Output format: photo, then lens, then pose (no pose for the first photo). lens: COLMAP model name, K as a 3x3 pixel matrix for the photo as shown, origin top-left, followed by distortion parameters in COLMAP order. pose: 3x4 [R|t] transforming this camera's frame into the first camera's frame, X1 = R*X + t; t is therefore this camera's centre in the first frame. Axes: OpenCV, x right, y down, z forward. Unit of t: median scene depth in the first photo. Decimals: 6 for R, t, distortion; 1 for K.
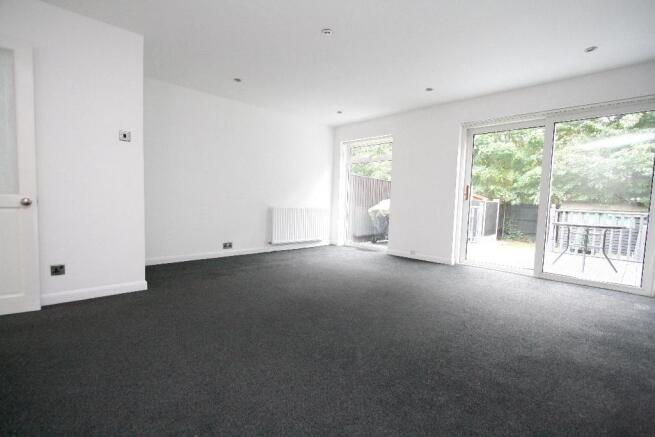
lens RADIAL K [[306.7, 0, 325.5], [0, 306.7, 223.4], [0, 0, 1]] dist [-0.000787, 0.000033]
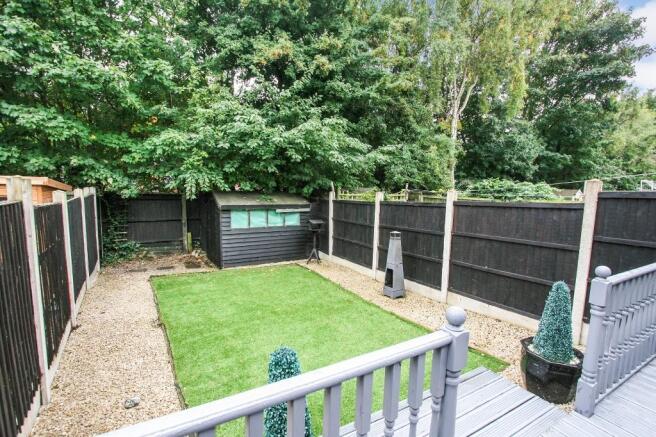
lens RADIAL K [[324.4, 0, 328.0], [0, 324.4, 218.5], [0, 0, 1]] dist [-0.002521, -0.000479]
pose [[0.225134, -0.130586, 0.965537, 0.187668], [0.052507, 0.991164, 0.121809, -0.086257], [-0.972912, 0.023274, 0.230002, 0.635153]]
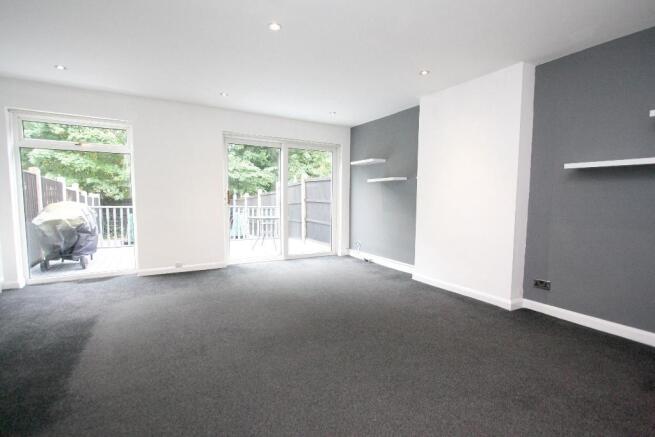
lens RADIAL K [[316.7, 0, 329.2], [0, 316.7, 232.3], [0, 0, 1]] dist [0.000674, 0.000242]
pose [[0.240220, -0.131938, 0.961710, -0.207216], [0.074279, 0.990314, 0.117308, -0.032274], [-0.967872, 0.043255, 0.247693, 0.154503]]
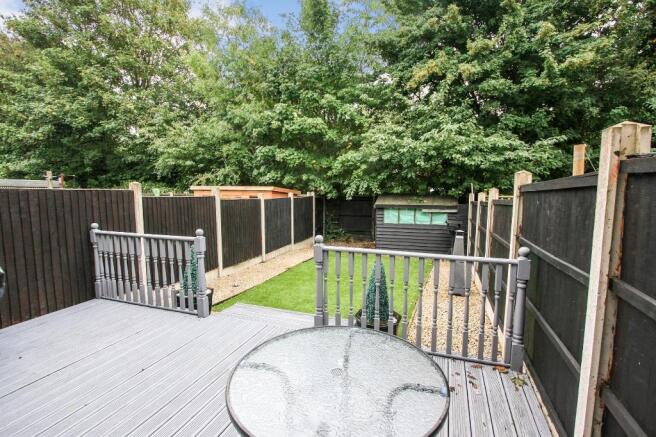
lens RADIAL K [[324.4, 0, 328.0], [0, 324.4, 218.5], [0, 0, 1]] dist [-0.002521, -0.000479]
pose [[0.892690, -0.080677, 0.443391, 0.273122], [0.066491, 0.996657, 0.047478, -0.057756], [-0.445739, -0.012902, 0.895070, 0.295080]]
